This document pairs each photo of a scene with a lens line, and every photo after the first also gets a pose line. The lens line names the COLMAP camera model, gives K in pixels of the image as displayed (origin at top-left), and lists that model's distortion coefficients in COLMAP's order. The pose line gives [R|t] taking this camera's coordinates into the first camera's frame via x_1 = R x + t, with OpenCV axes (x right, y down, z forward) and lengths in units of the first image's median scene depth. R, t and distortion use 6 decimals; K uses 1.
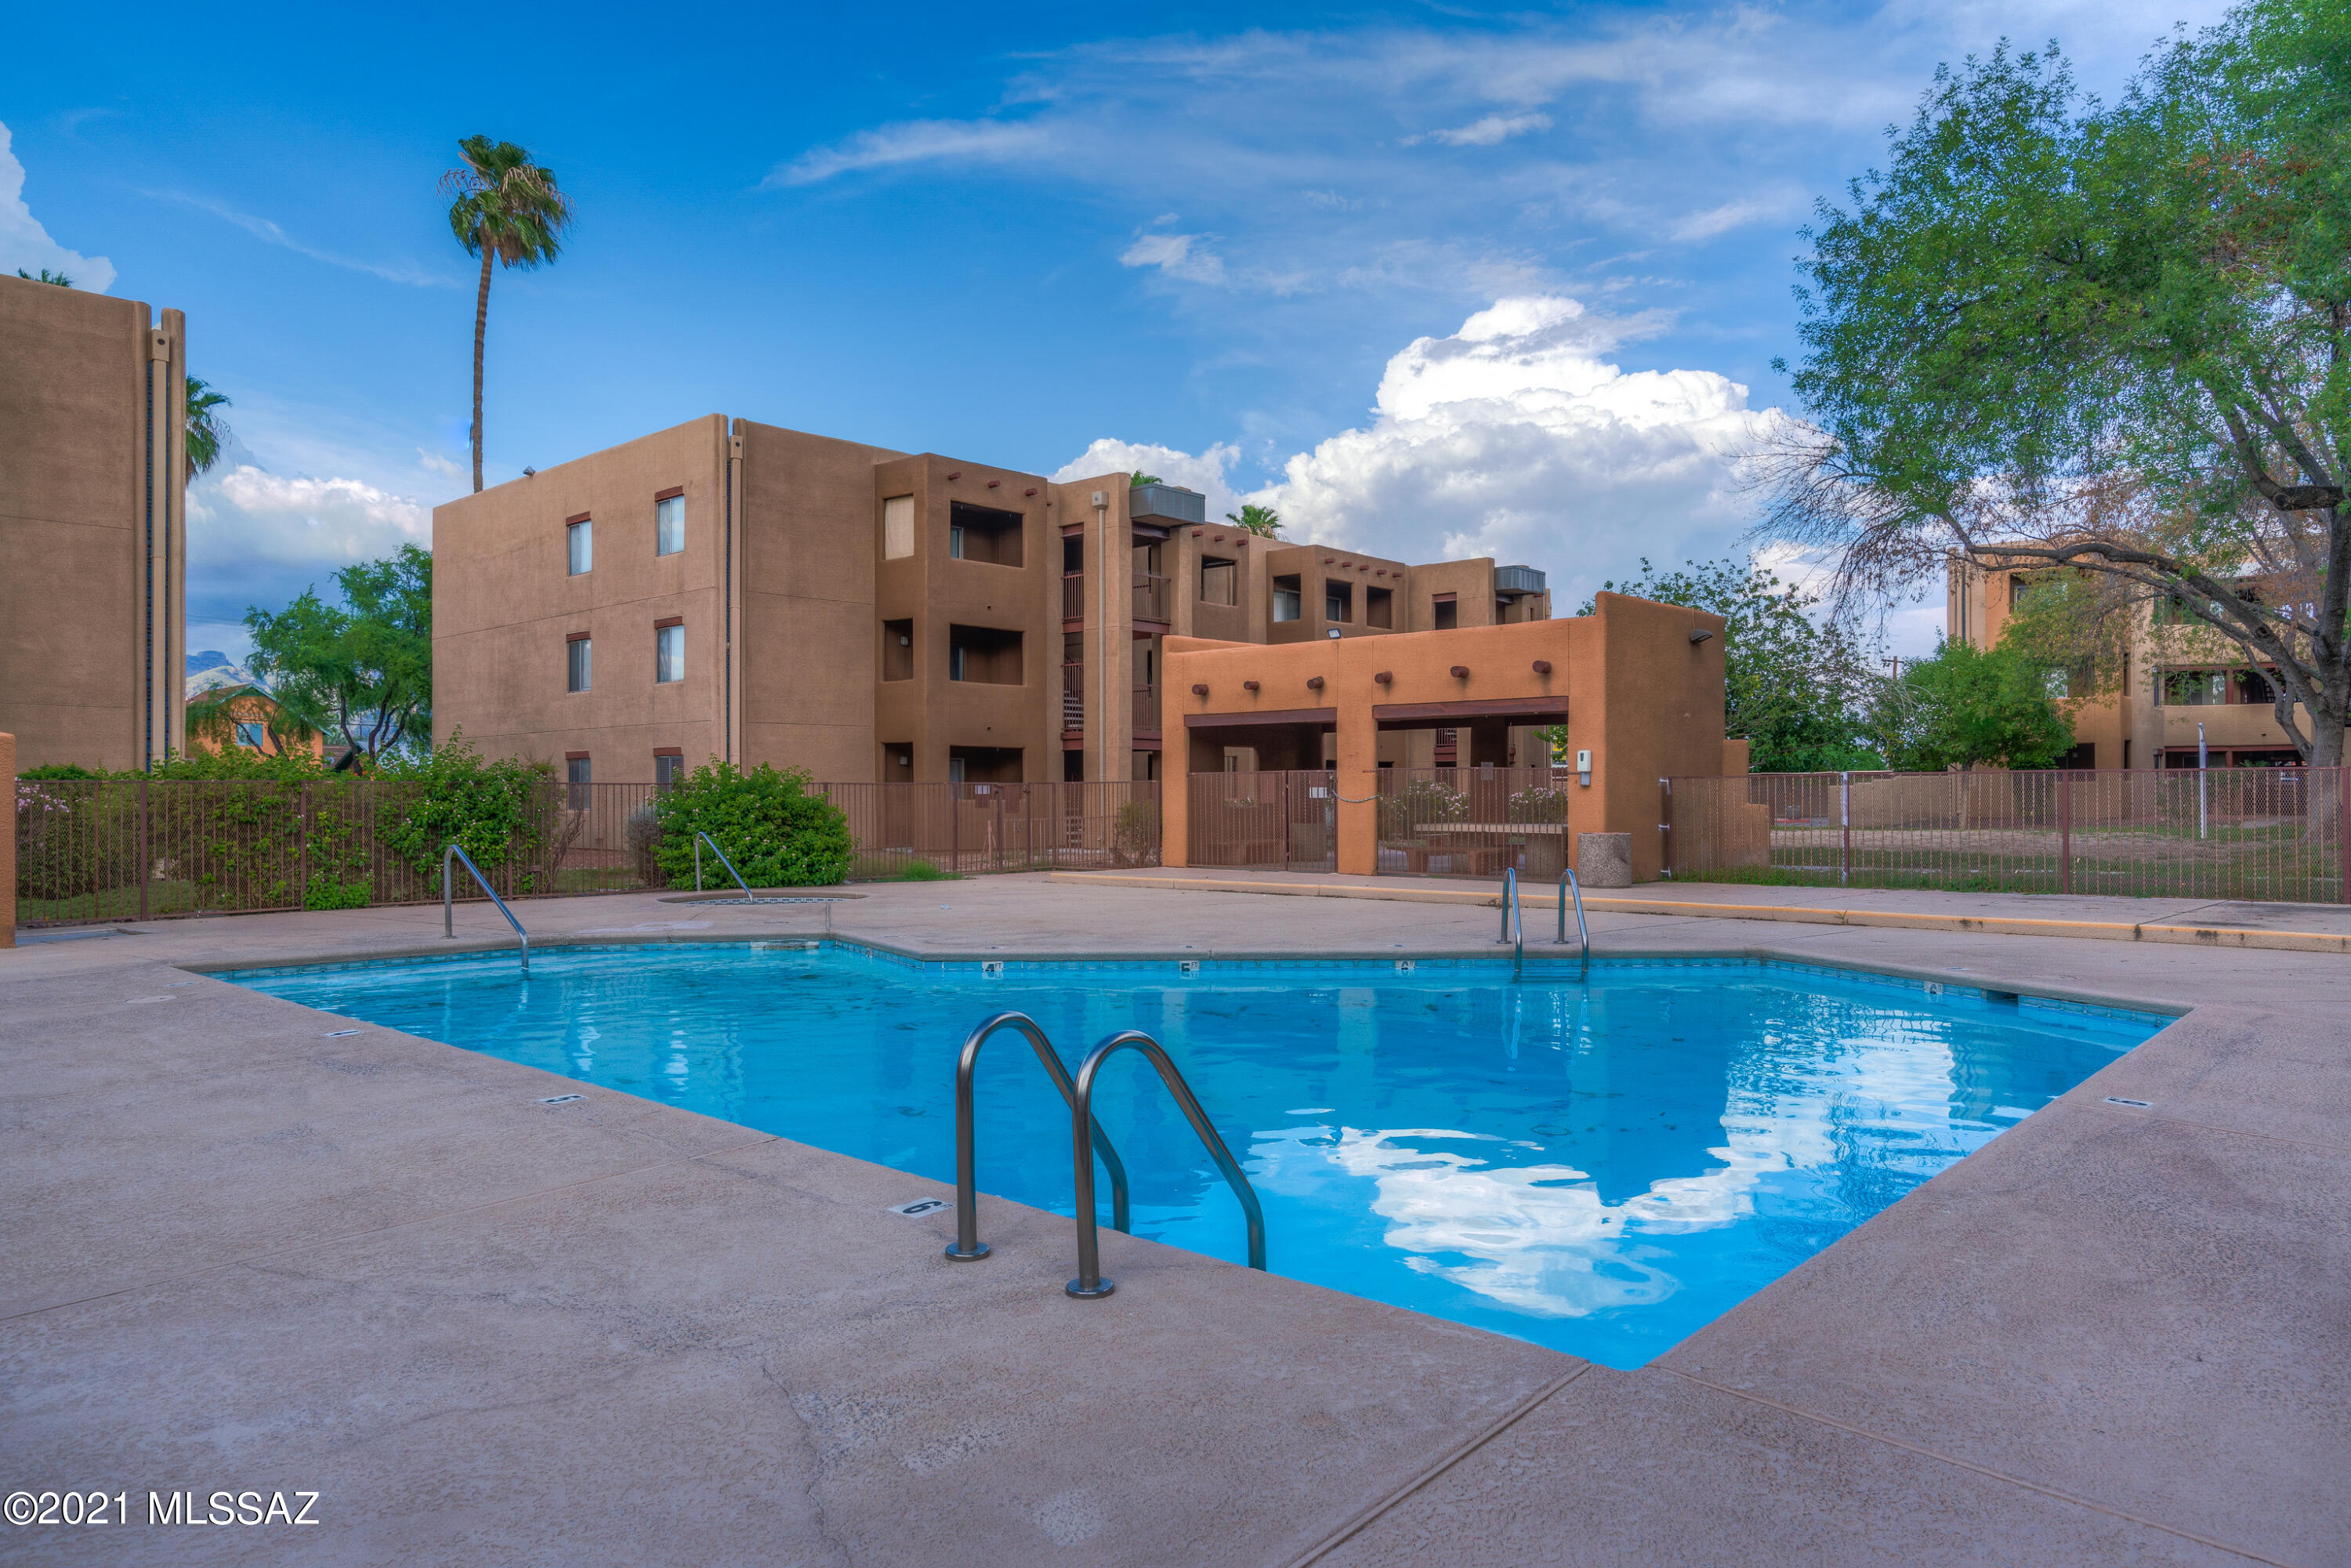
lens RADIAL K [[1474.7, 0, 1175.8], [0, 1474.7, 786.2], [0, 0, 1]] dist [-0.001876, 0.000224]
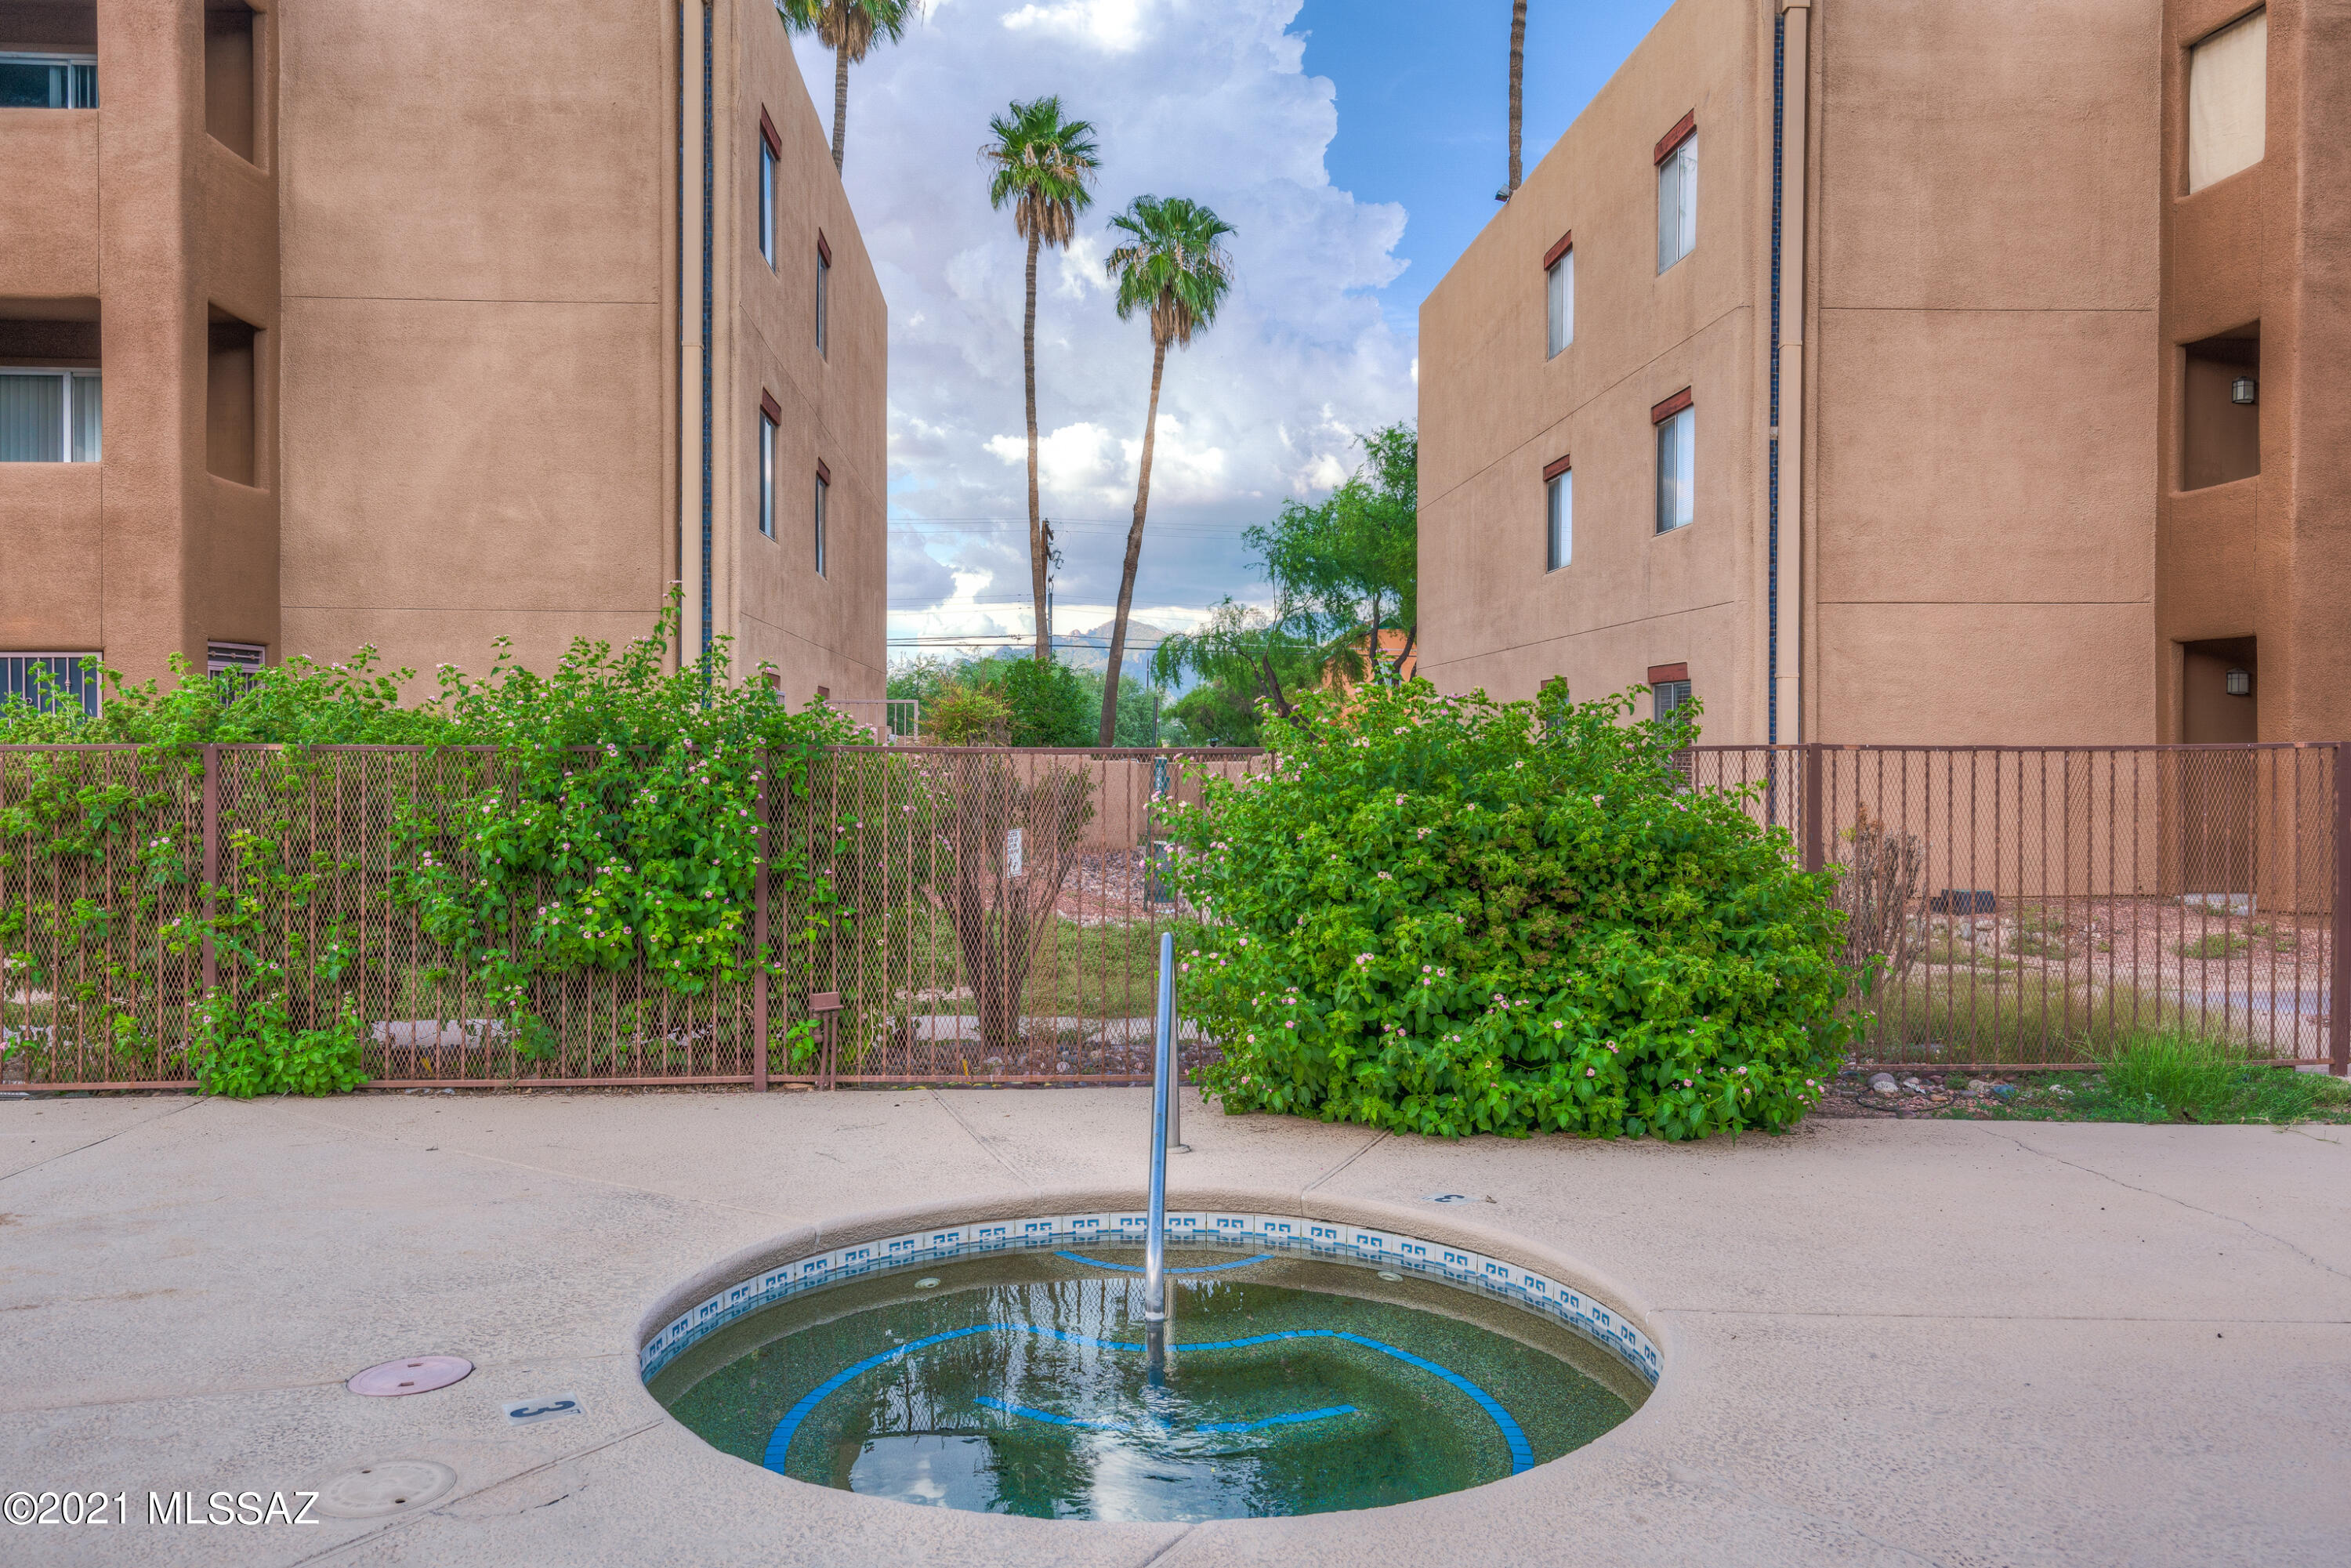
lens RADIAL K [[1802.2, 0, 1150.8], [0, 1802.2, 744.1], [0, 0, 1]] dist [0.015479, 0.001848]
pose [[0.721100, 0.001494, -0.692829, -0.057487], [0.000633, 0.999996, 0.002815, -0.002341], [0.692831, -0.002469, 0.721096, 0.454511]]
